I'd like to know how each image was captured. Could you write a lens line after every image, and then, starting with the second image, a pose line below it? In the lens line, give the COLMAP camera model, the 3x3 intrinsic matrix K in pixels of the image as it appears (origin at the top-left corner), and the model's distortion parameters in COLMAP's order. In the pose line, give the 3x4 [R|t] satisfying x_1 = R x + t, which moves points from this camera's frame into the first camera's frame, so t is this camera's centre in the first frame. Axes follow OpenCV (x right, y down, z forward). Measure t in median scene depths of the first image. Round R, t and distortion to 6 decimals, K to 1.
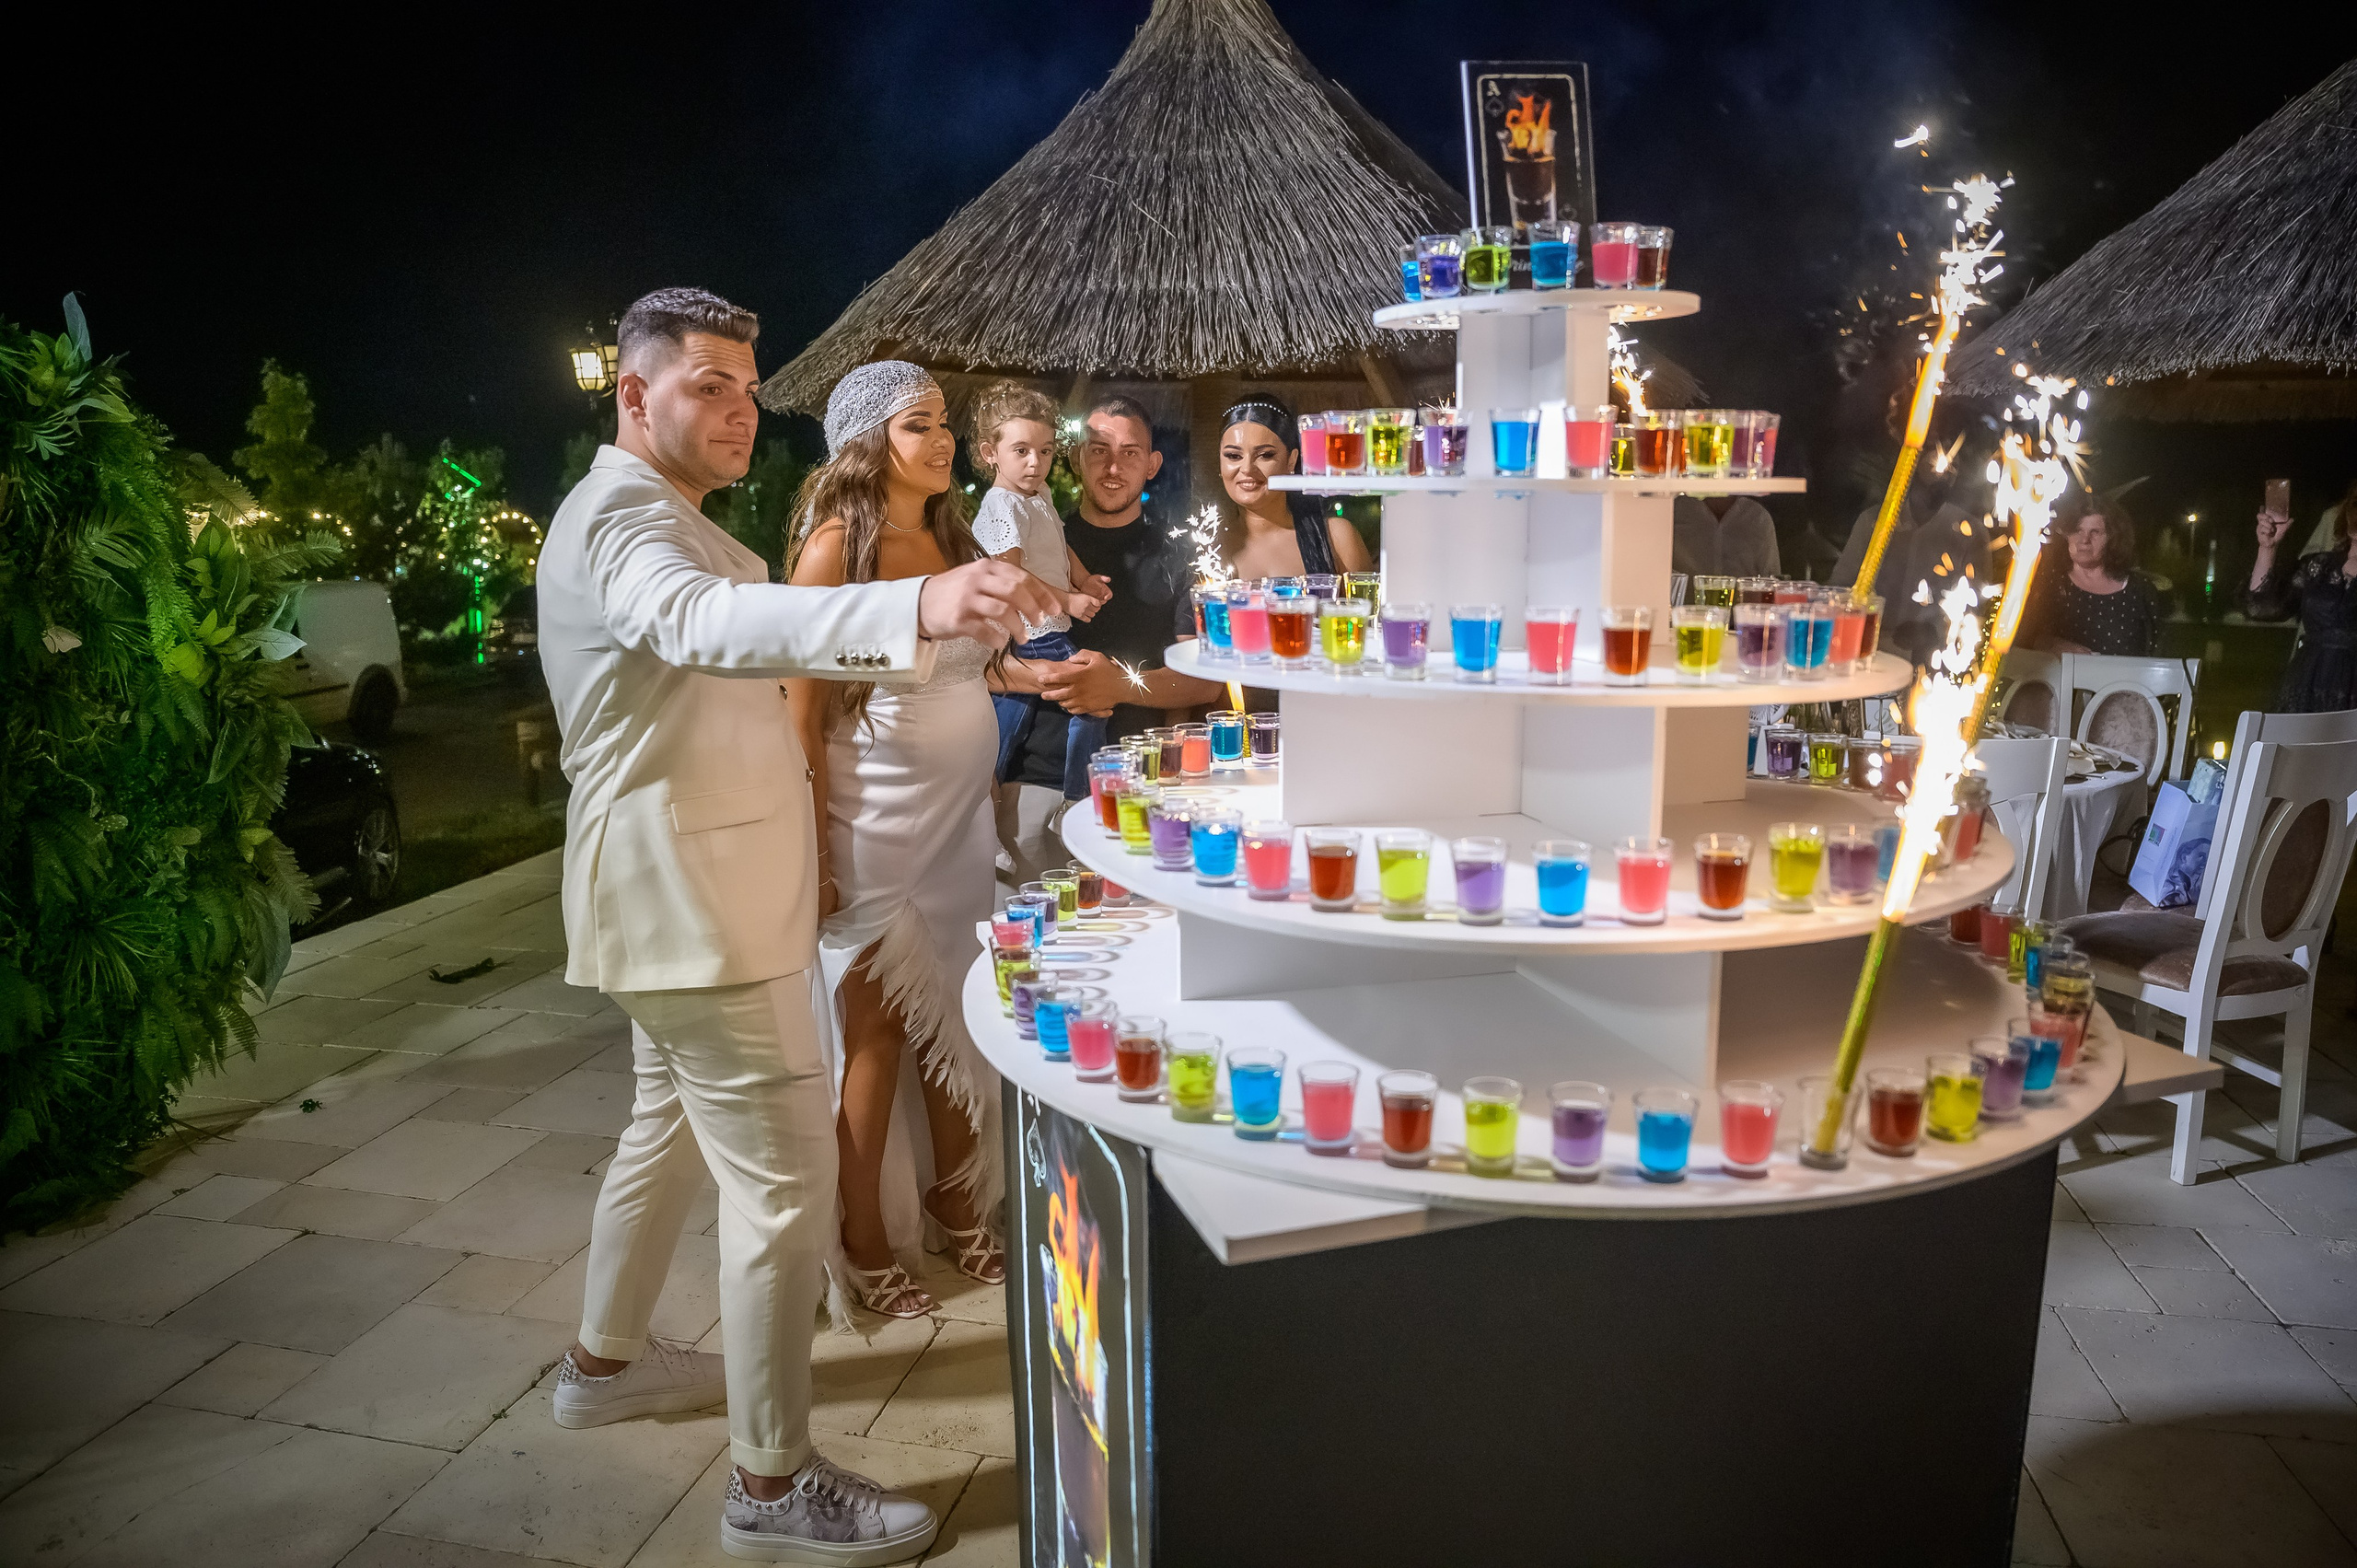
lens RADIAL K [[1628.4, 0, 1188.8], [0, 1628.4, 789.2], [0, 0, 1]] dist [-0.136064, 0.087981]
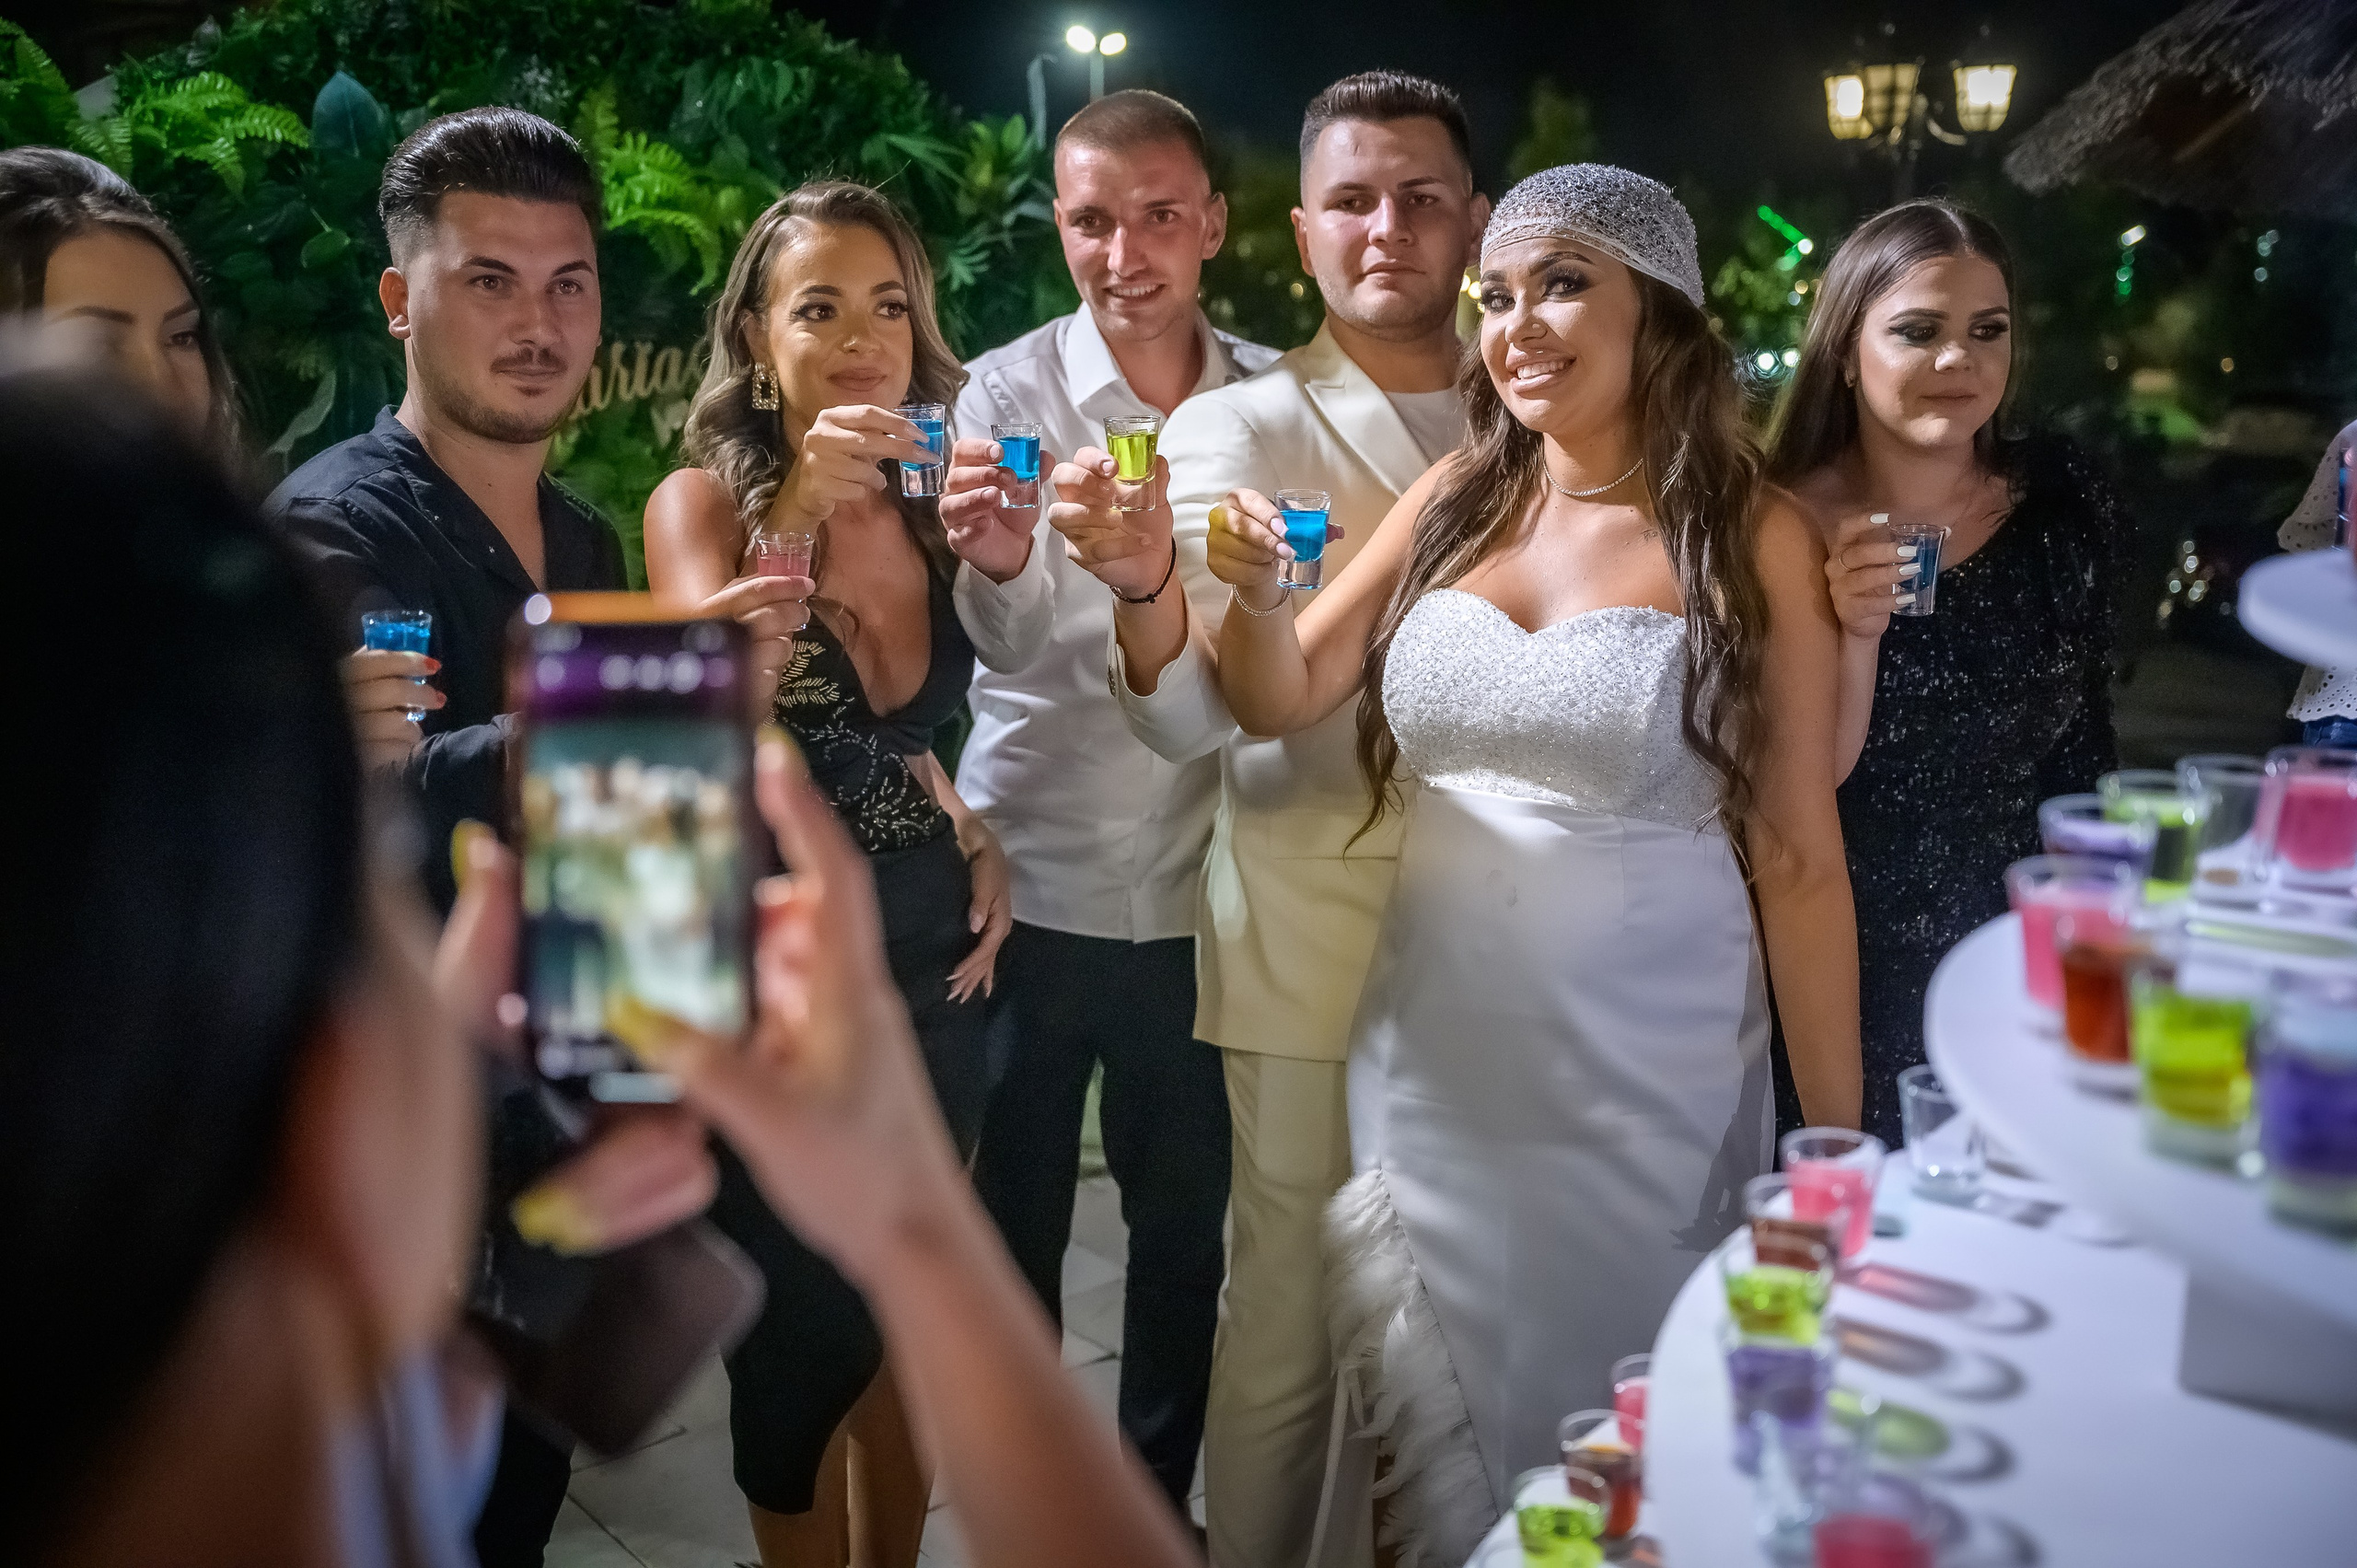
lens RADIAL K [[2297.8, 0, 1189.1], [0, 2297.8, 802.7], [0, 0, 1]] dist [0.038575, 0.000000]
pose [[0.771405, 0.140199, -0.620709, 0.086725], [-0.107536, 0.990120, 0.089994, -0.063206], [0.627193, -0.002673, 0.778859, 0.147107]]
